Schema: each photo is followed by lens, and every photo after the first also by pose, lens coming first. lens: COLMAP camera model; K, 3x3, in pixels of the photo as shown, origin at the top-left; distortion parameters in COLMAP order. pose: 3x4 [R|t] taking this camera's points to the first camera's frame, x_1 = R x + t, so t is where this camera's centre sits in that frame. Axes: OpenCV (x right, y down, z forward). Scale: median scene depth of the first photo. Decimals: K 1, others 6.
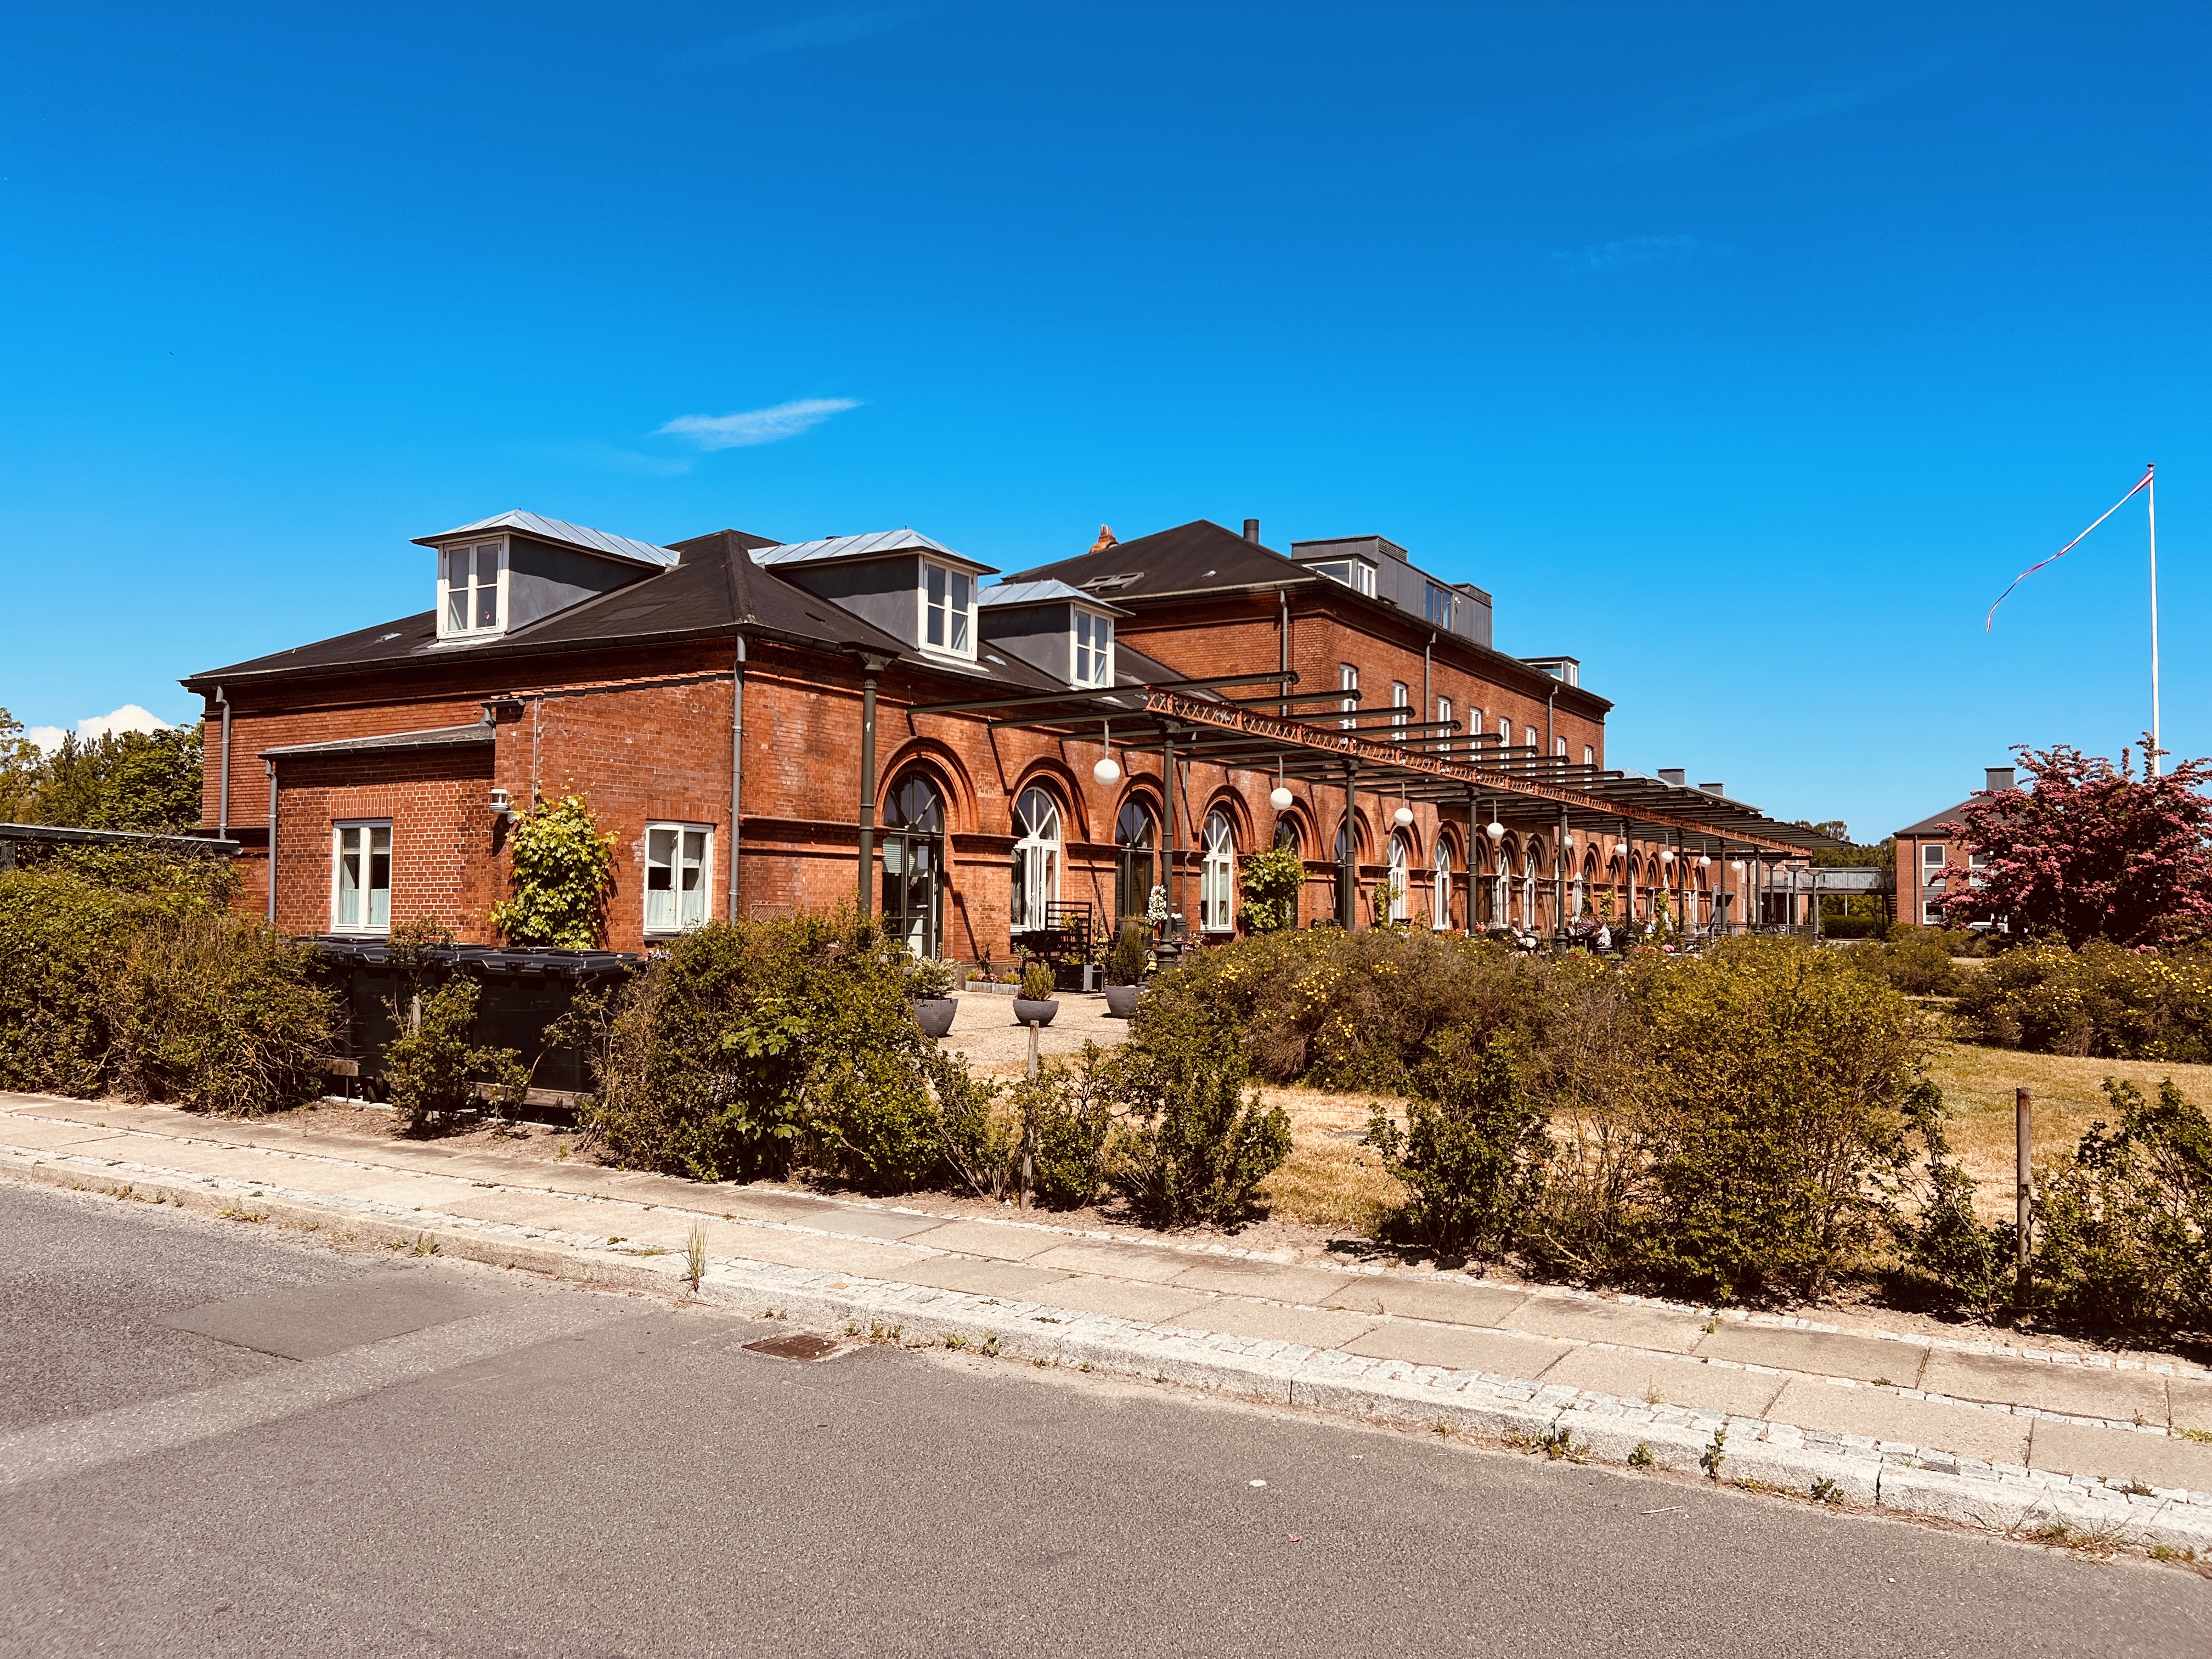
lens RADIAL K [[1683.7, 0, 1109.7], [0, 1683.7, 844.8], [0, 0, 1]] dist [0.052498, -0.054665]
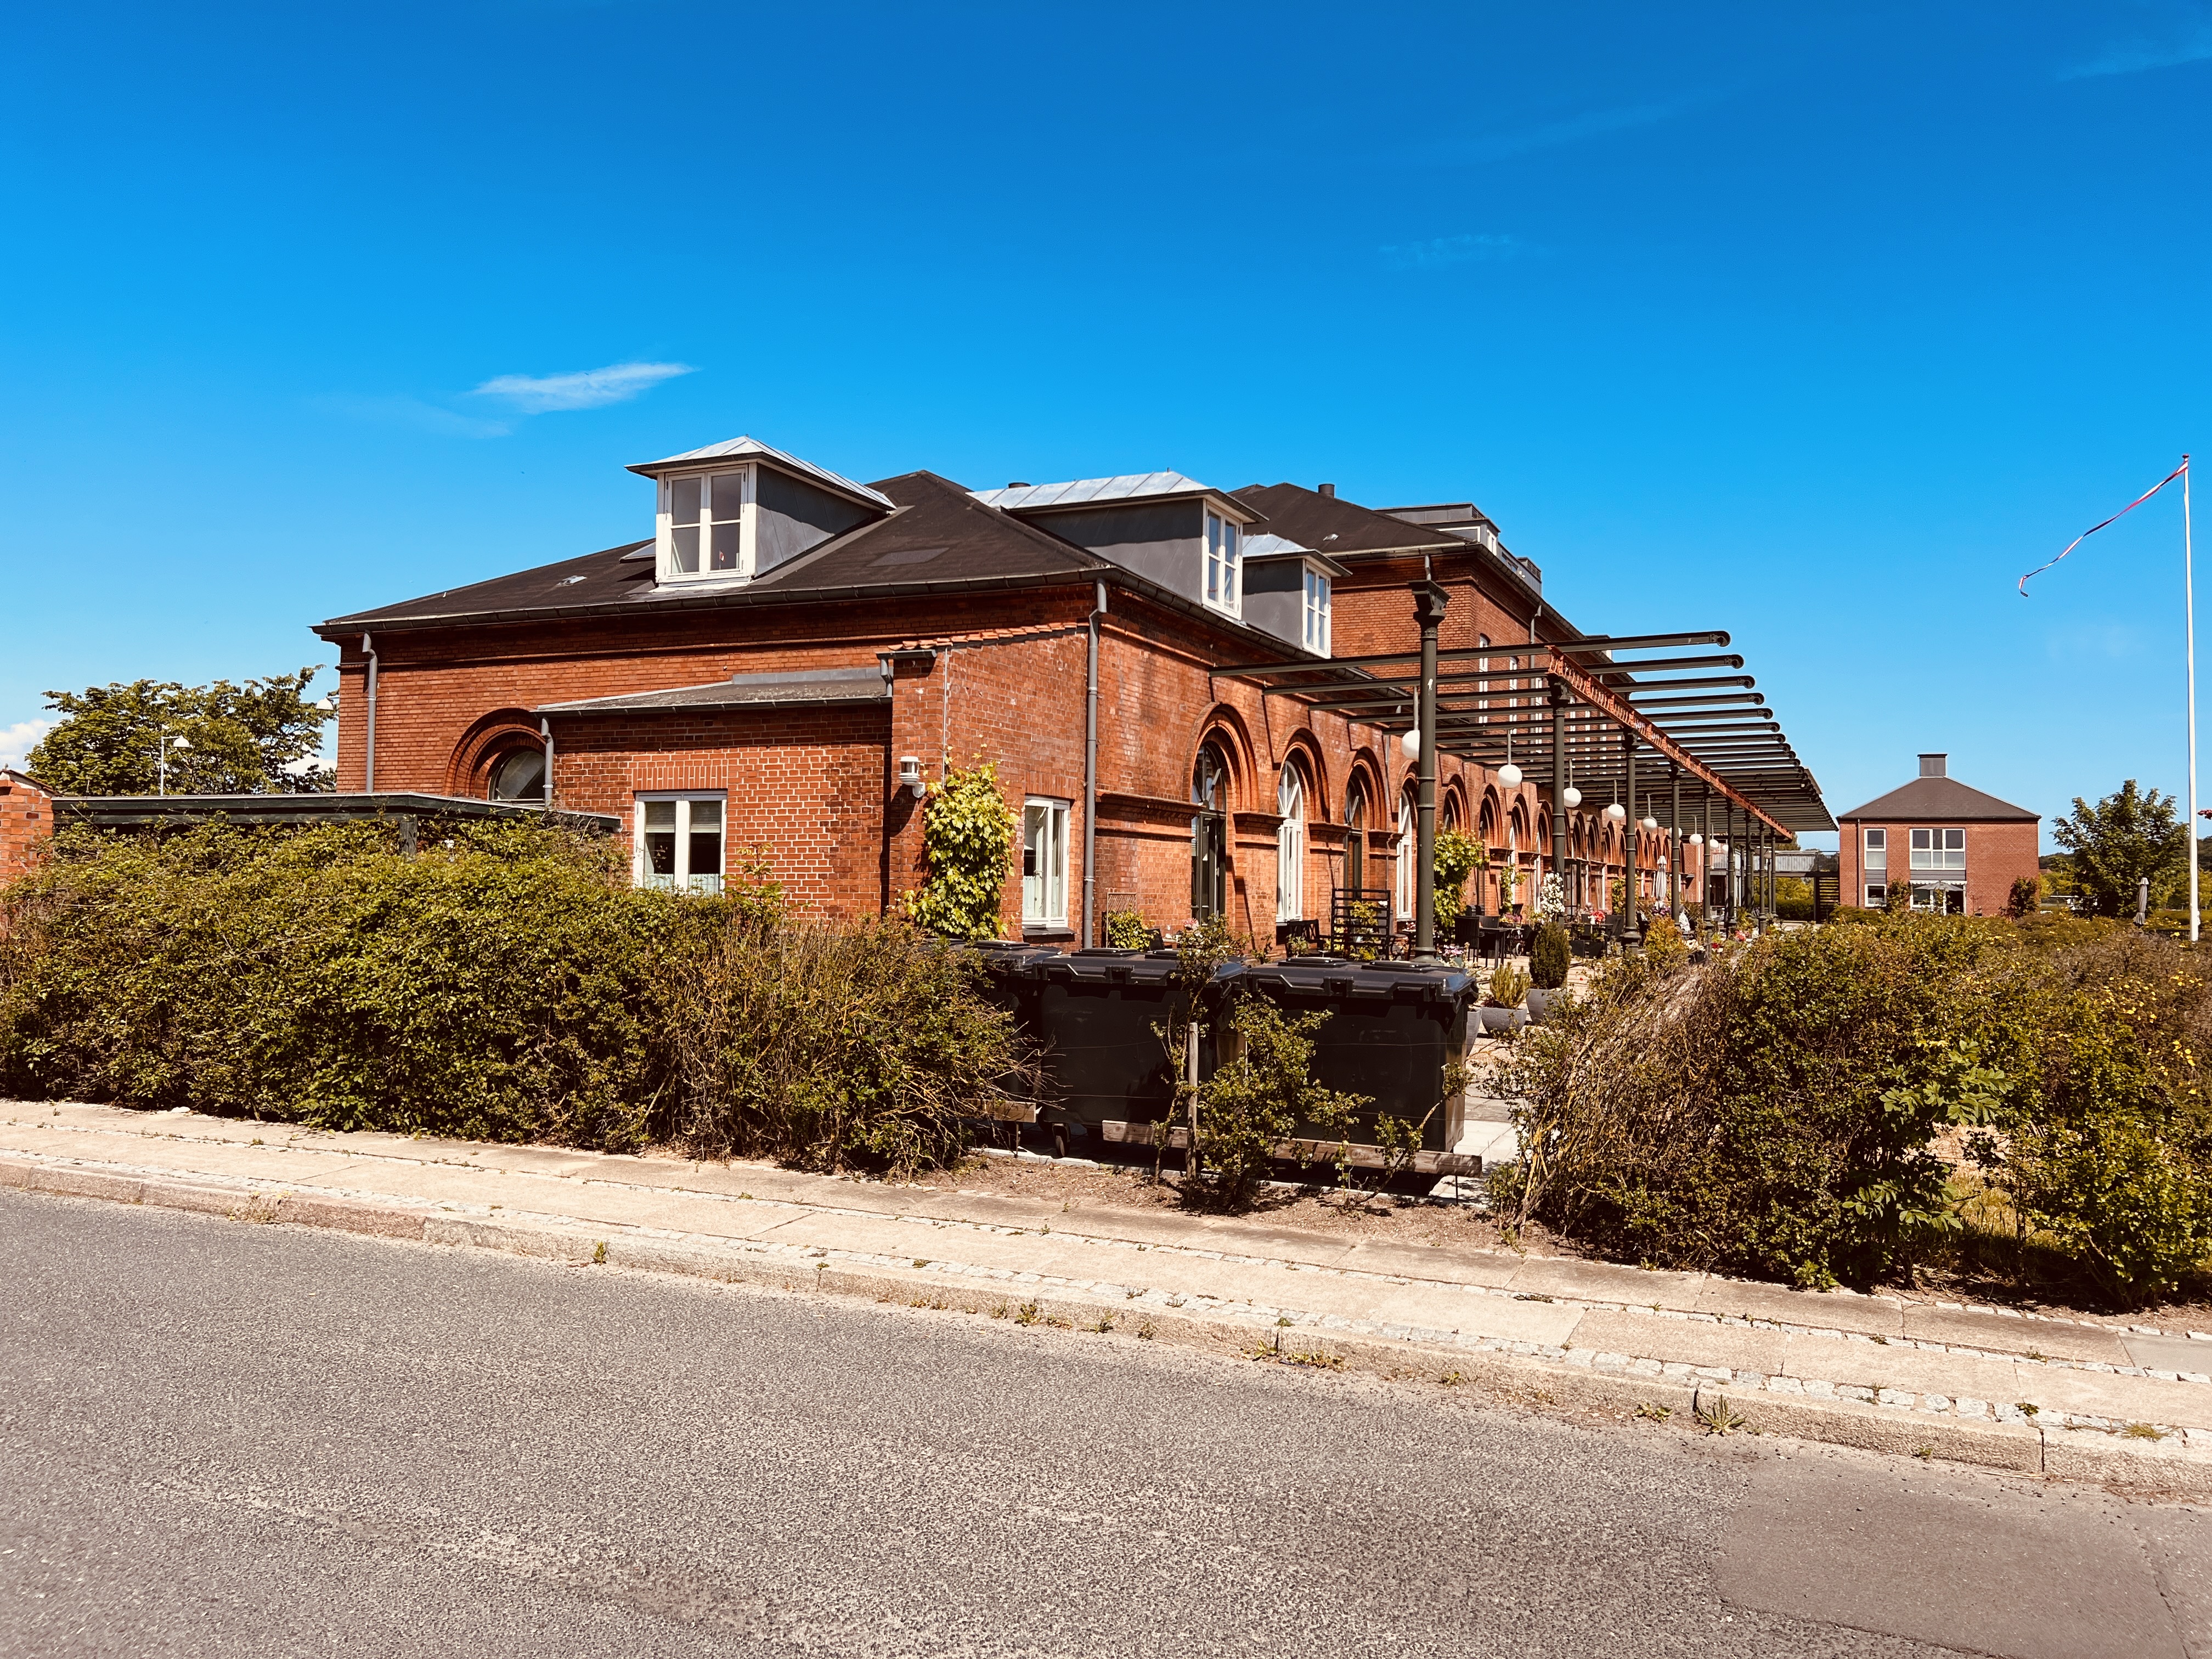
lens RADIAL K [[1683.7, 0, 1112.3], [0, 1683.7, 818.3], [0, 0, 1]] dist [0.052498, -0.054665]
pose [[0.995041, 0.007139, 0.099214, -0.257555], [-0.006892, 0.999972, -0.002834, -0.000464], [-0.099231, 0.002136, 0.995062, 0.123059]]
